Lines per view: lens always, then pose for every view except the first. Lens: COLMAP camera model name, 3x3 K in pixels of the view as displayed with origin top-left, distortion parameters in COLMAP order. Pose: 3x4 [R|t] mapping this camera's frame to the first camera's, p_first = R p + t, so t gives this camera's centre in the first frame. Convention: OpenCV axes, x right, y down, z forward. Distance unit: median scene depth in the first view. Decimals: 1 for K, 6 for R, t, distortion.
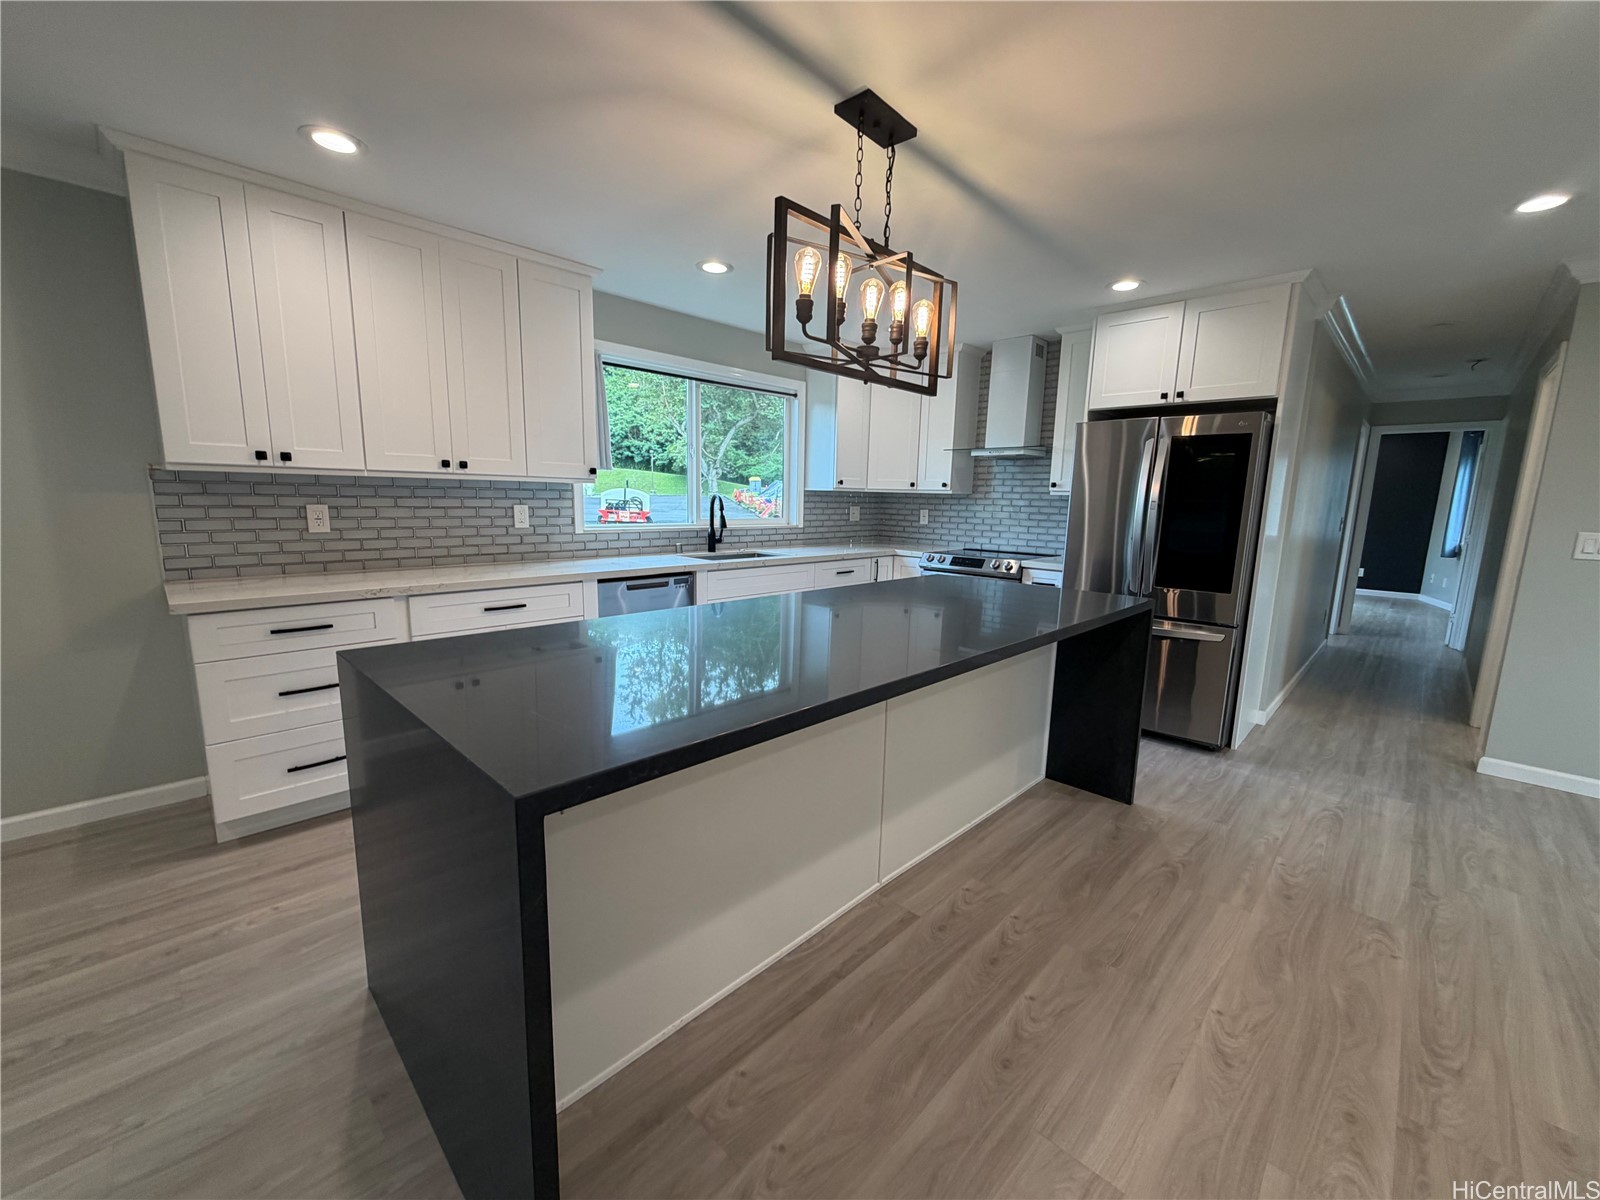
lens RADIAL K [[640.4, 0, 791.6], [0, 640.4, 601.3], [0, 0, 1]] dist [0.002009, 0.000254]
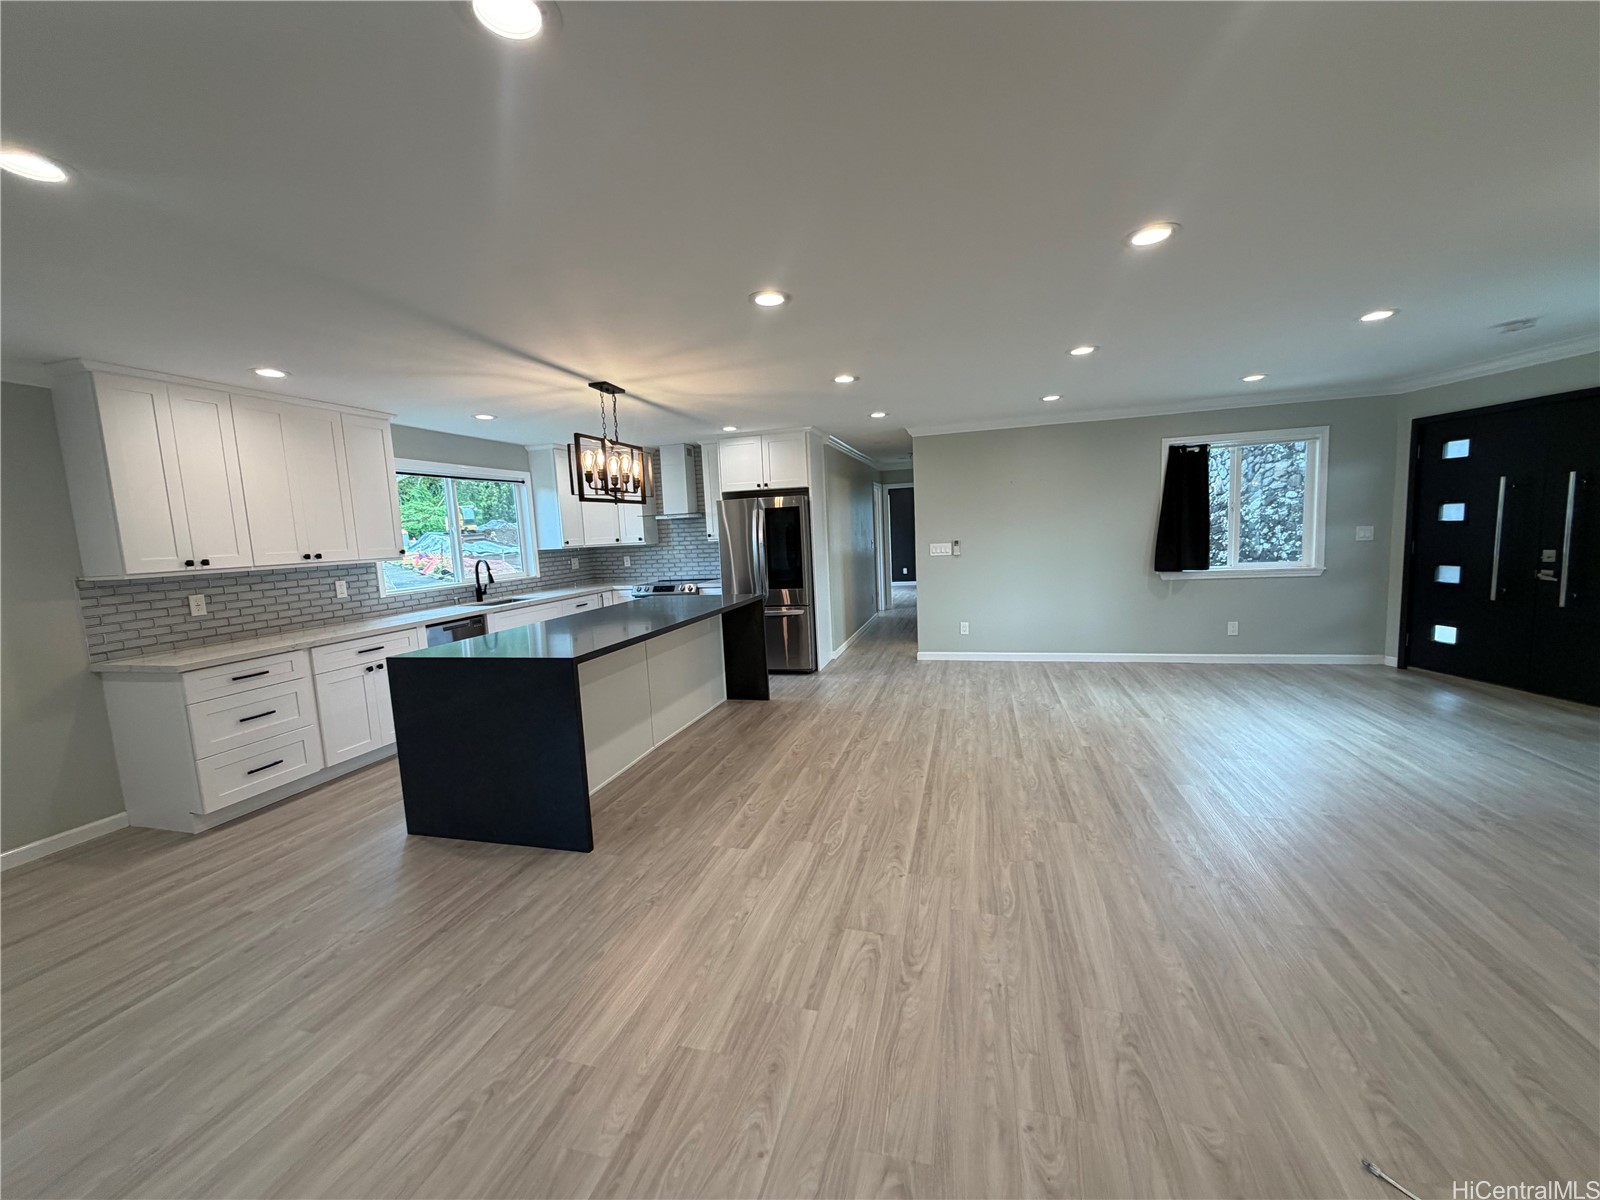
lens RADIAL K [[640.4, 0, 795.9], [0, 640.4, 600.0], [0, 0, 1]] dist [0.002009, 0.000254]
pose [[0.870893, -0.117000, 0.477343, -0.287697], [0.145461, 0.989098, -0.022954, 0.072688], [-0.469453, 0.089425, 0.878417, -0.765669]]
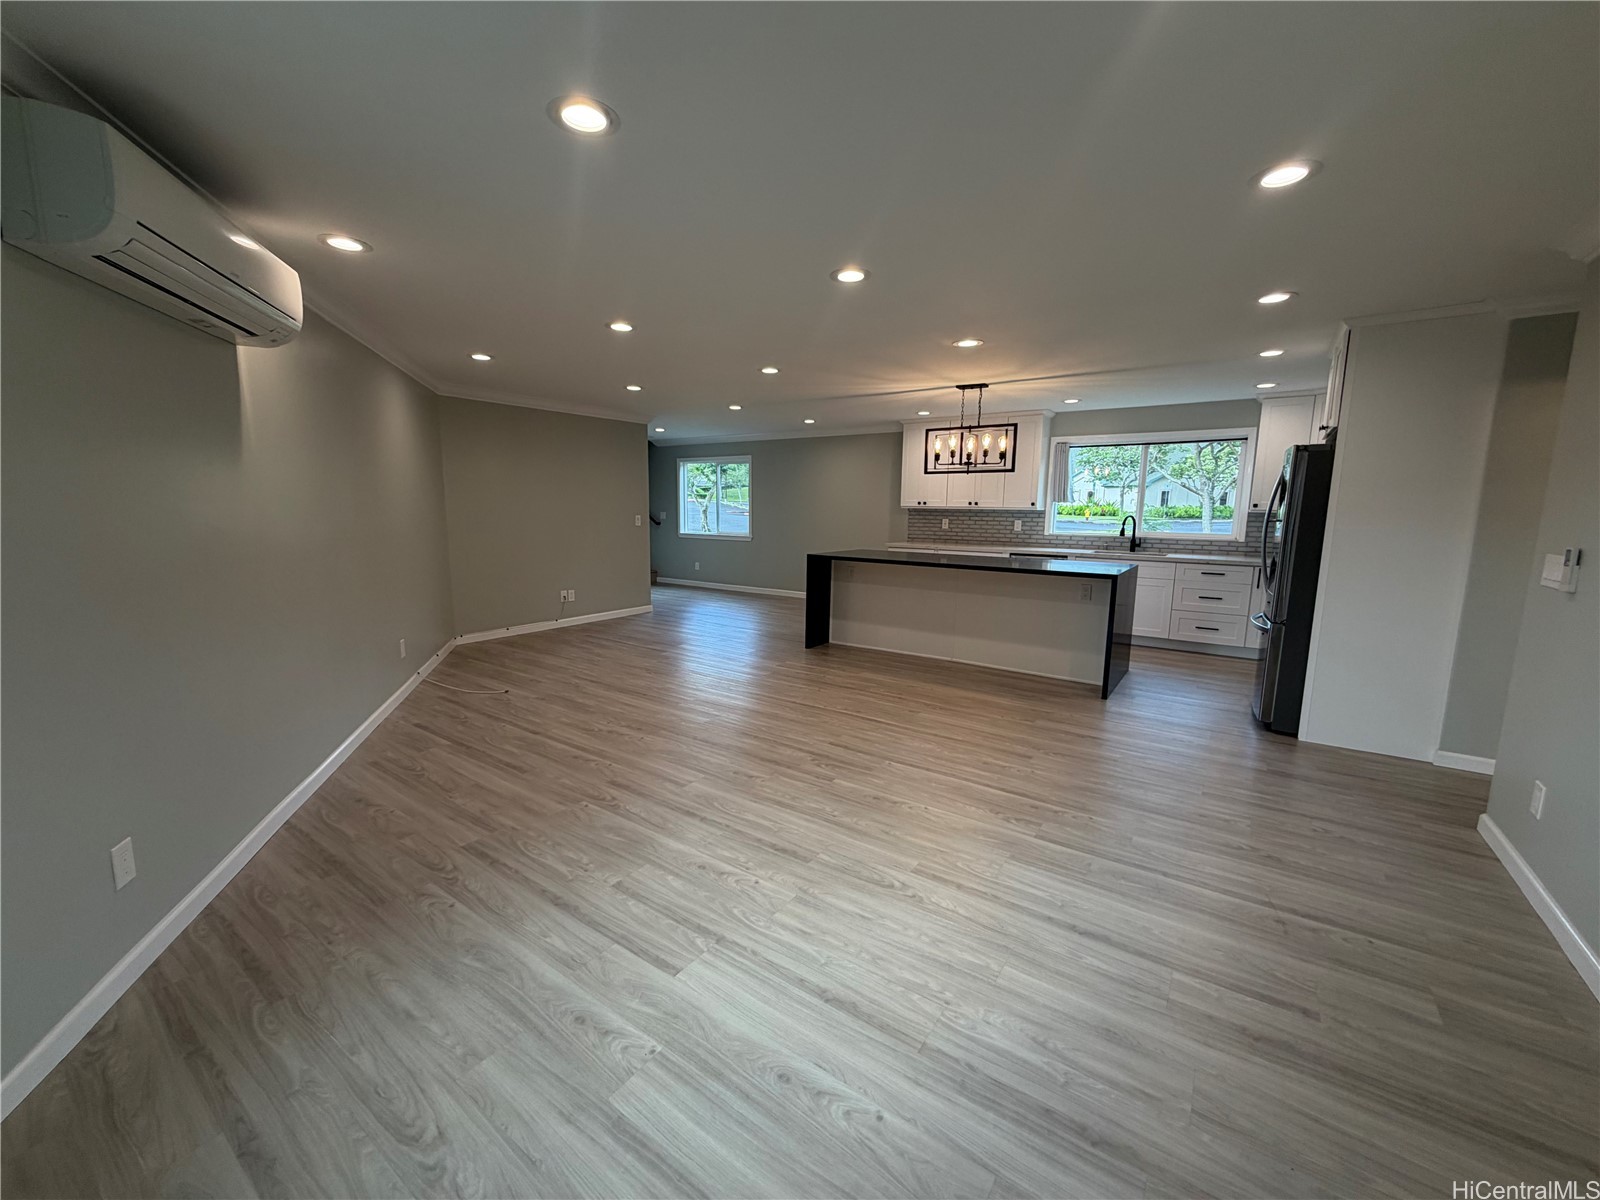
lens RADIAL K [[640.4, 0, 792.9], [0, 640.4, 602.9], [0, 0, 1]] dist [0.002009, 0.000254]
pose [[0.162618, 0.130445, -0.978028, 1.974723], [-0.169136, 0.980236, 0.102617, 0.038421], [0.972085, 0.148732, 0.181466, -0.120014]]
